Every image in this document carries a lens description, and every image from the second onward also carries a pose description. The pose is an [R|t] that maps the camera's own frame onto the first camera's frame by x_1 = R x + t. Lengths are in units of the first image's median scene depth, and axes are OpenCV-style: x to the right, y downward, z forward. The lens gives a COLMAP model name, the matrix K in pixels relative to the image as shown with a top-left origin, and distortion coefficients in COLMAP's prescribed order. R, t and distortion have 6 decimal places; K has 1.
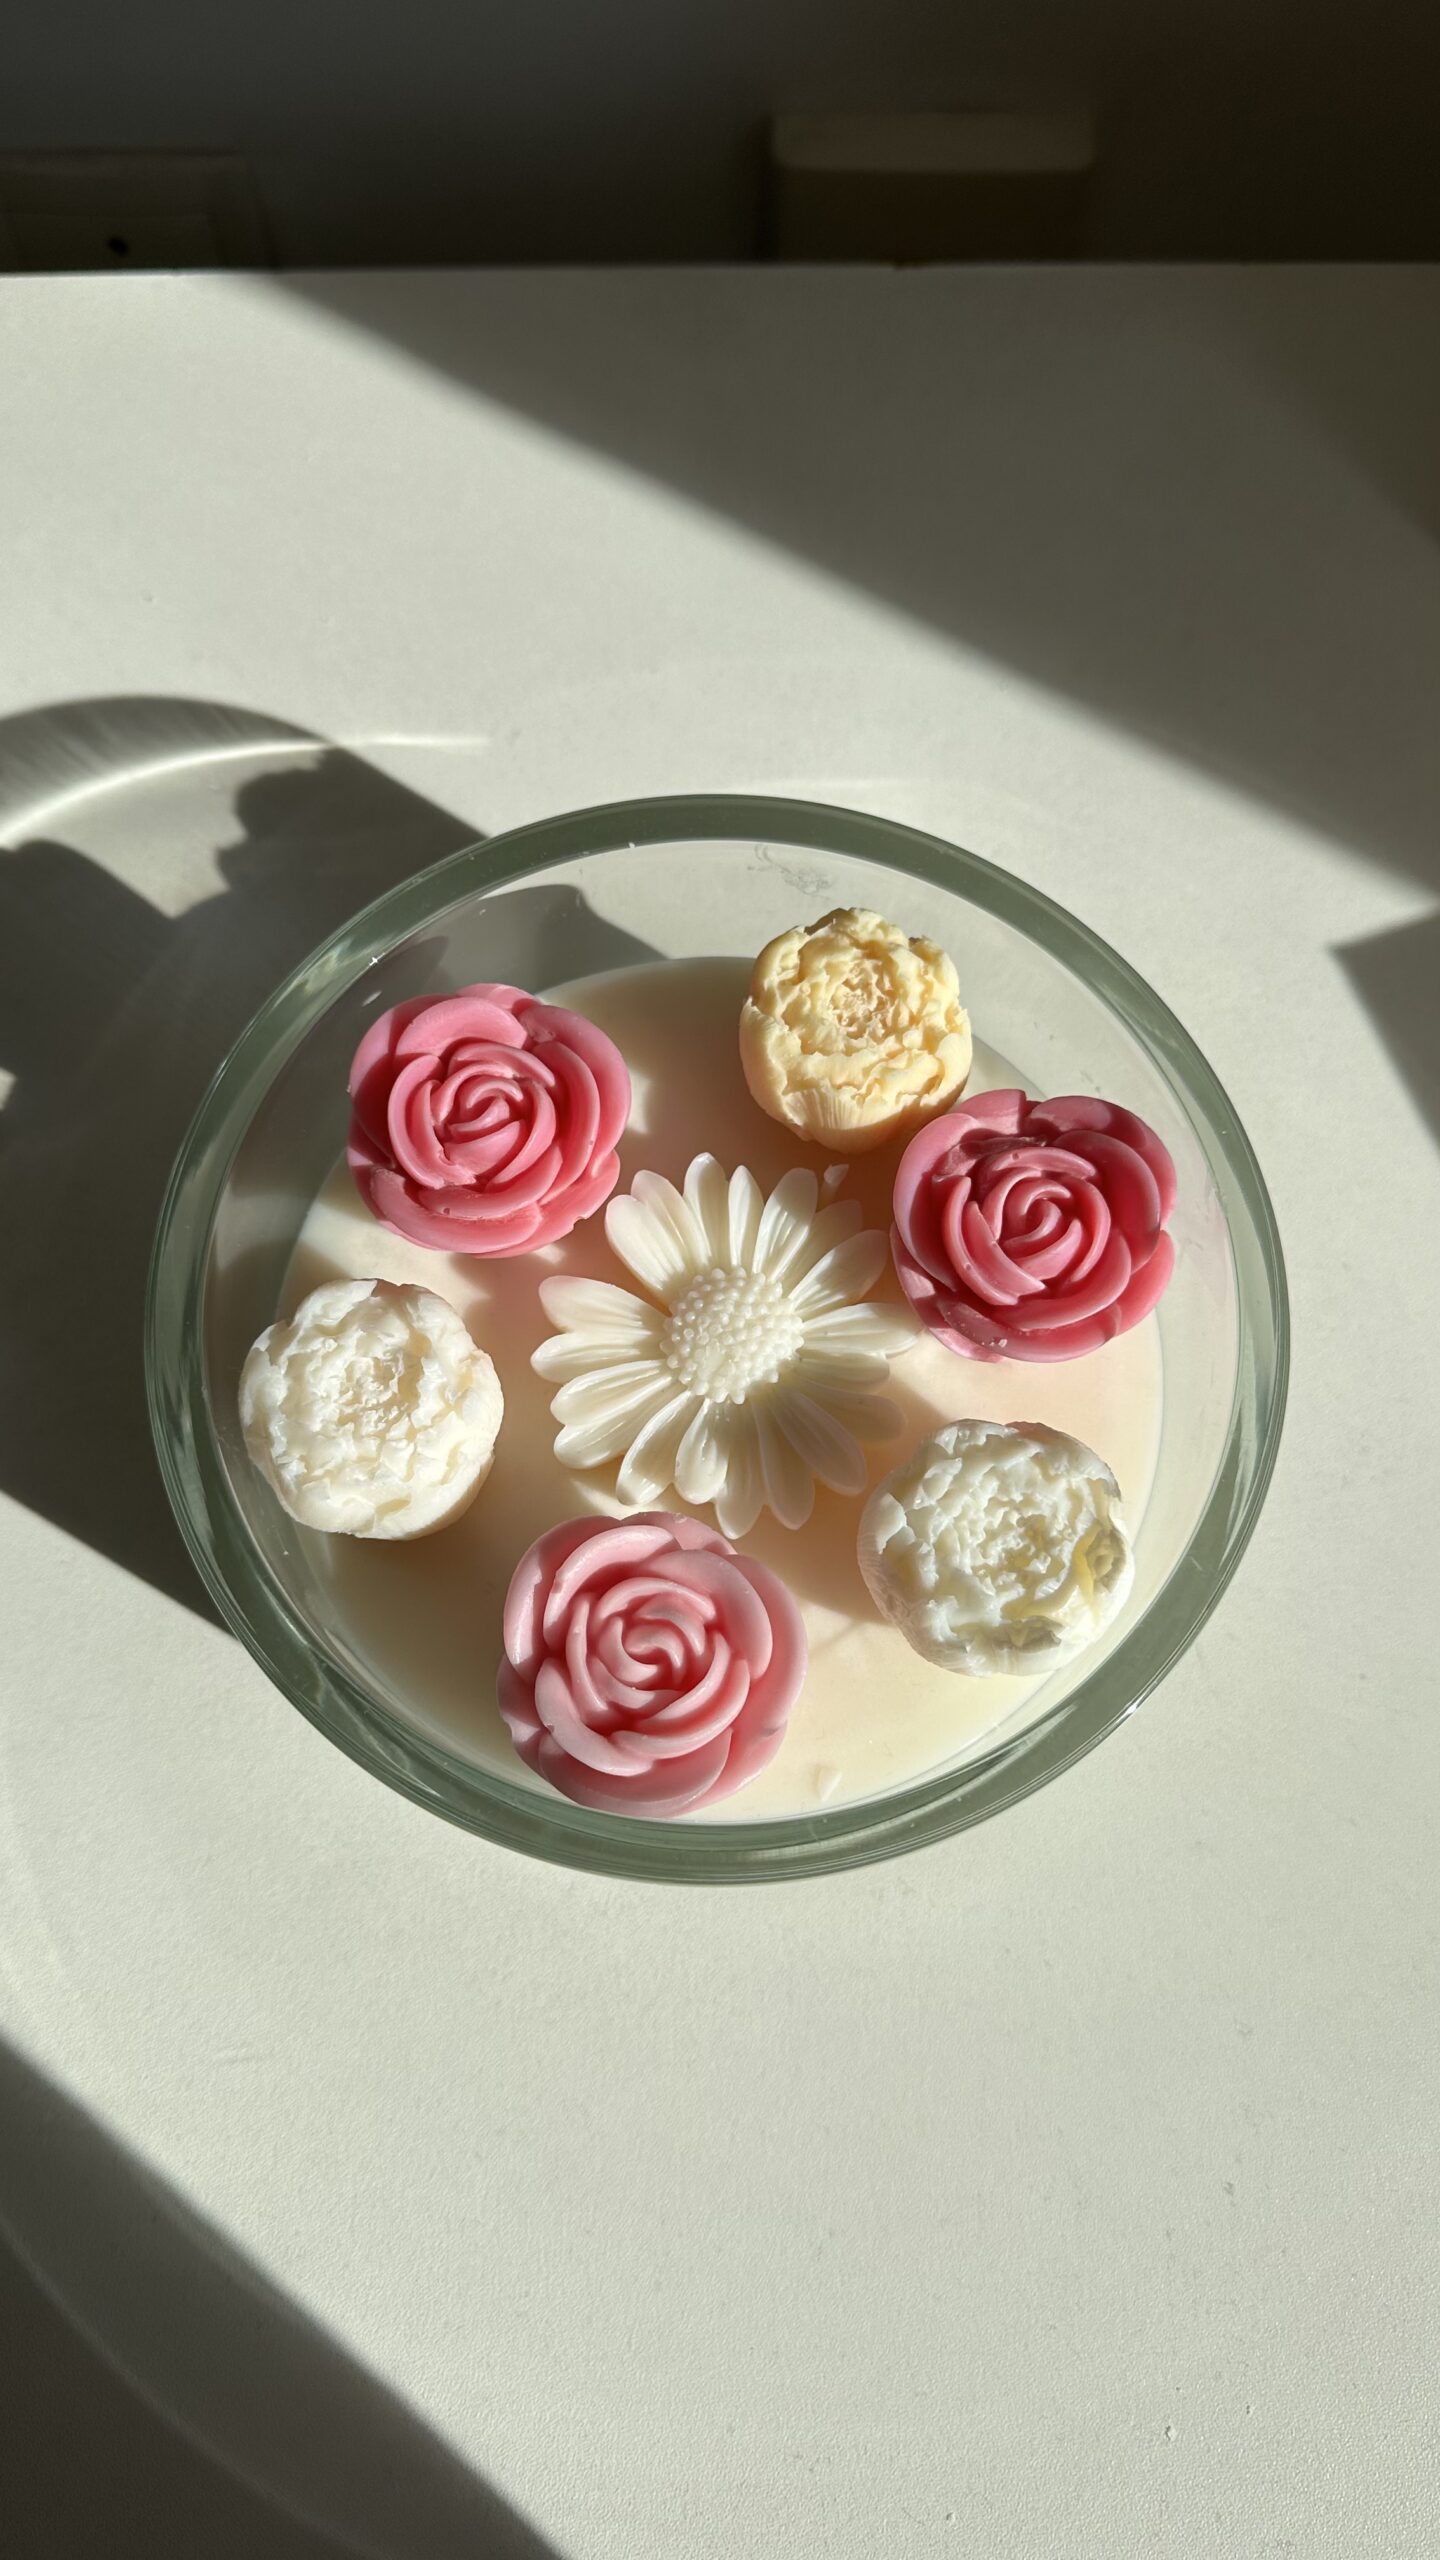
lens RADIAL K [[1943.5, 0, 726.2], [0, 1943.5, 1284.3], [0, 0, 1]] dist [0.033671, -0.057191]
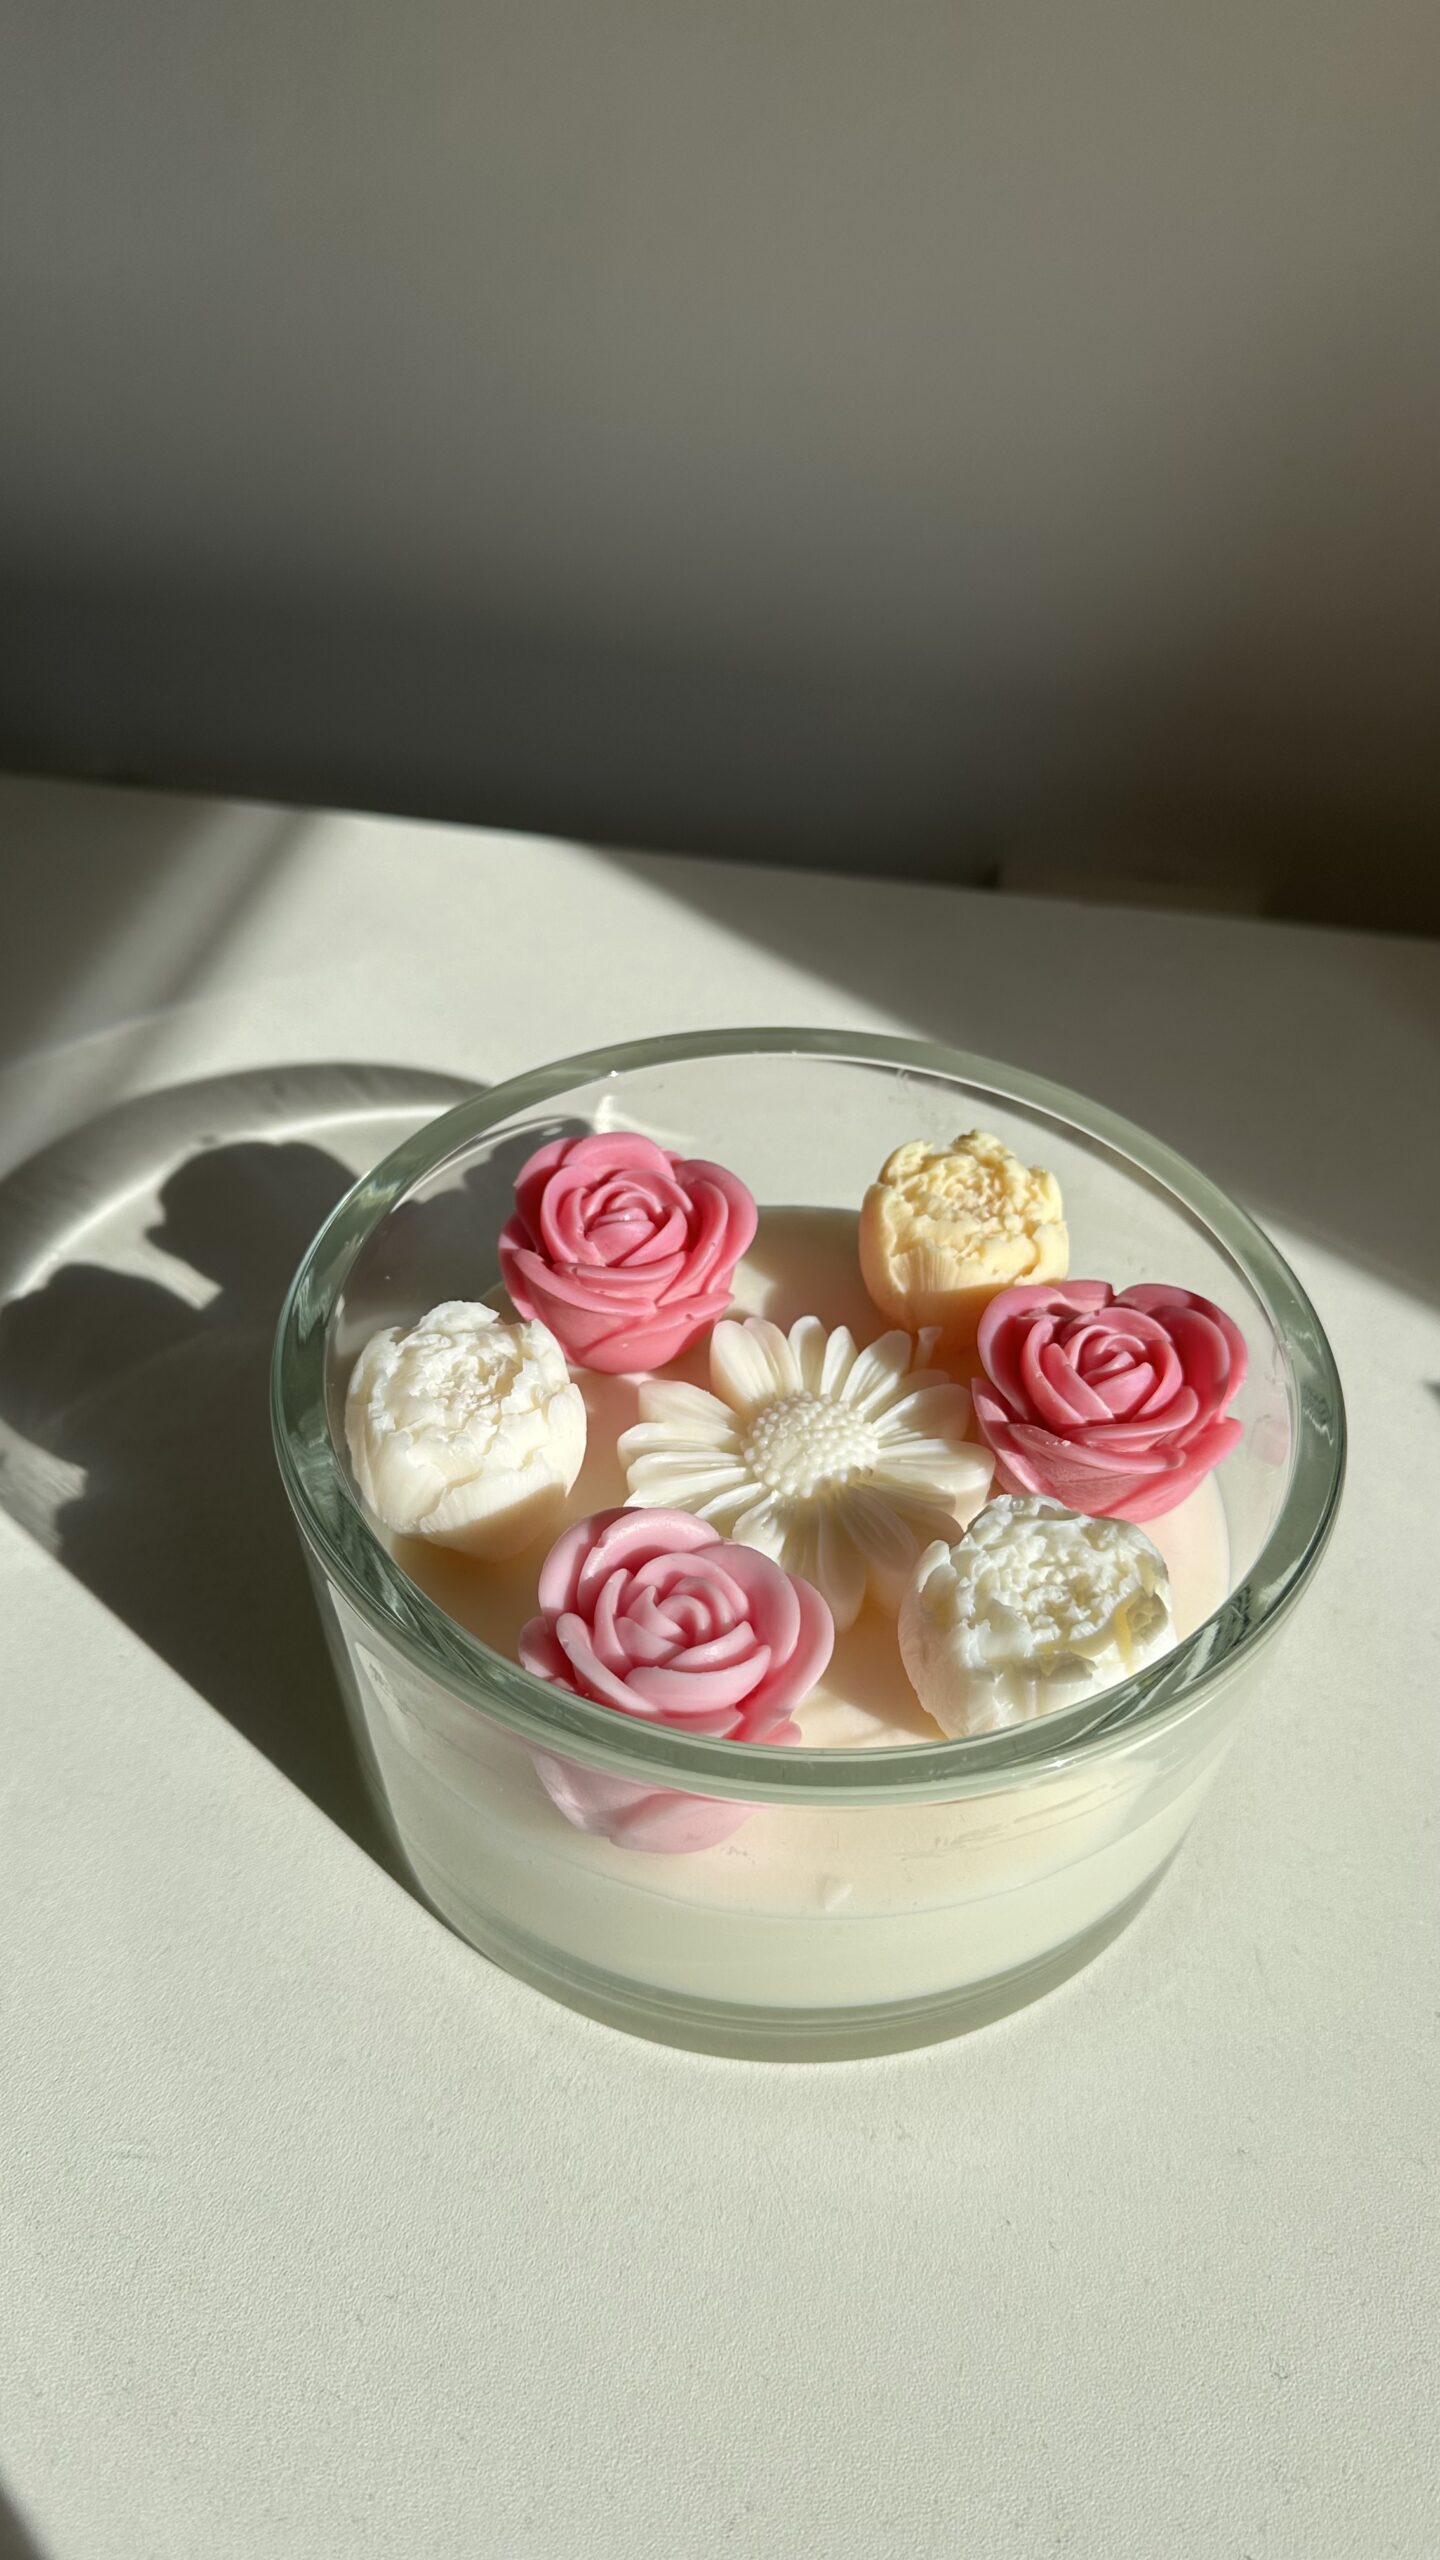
lens RADIAL K [[1943.5, 0, 707.3], [0, 1943.5, 1291.0], [0, 0, 1]] dist [0.033671, -0.057191]
pose [[0.980773, 0.143875, -0.131849, 0.076510], [-0.189938, 0.858881, -0.475654, 0.473860], [0.044808, 0.491552, 0.869695, 0.042862]]
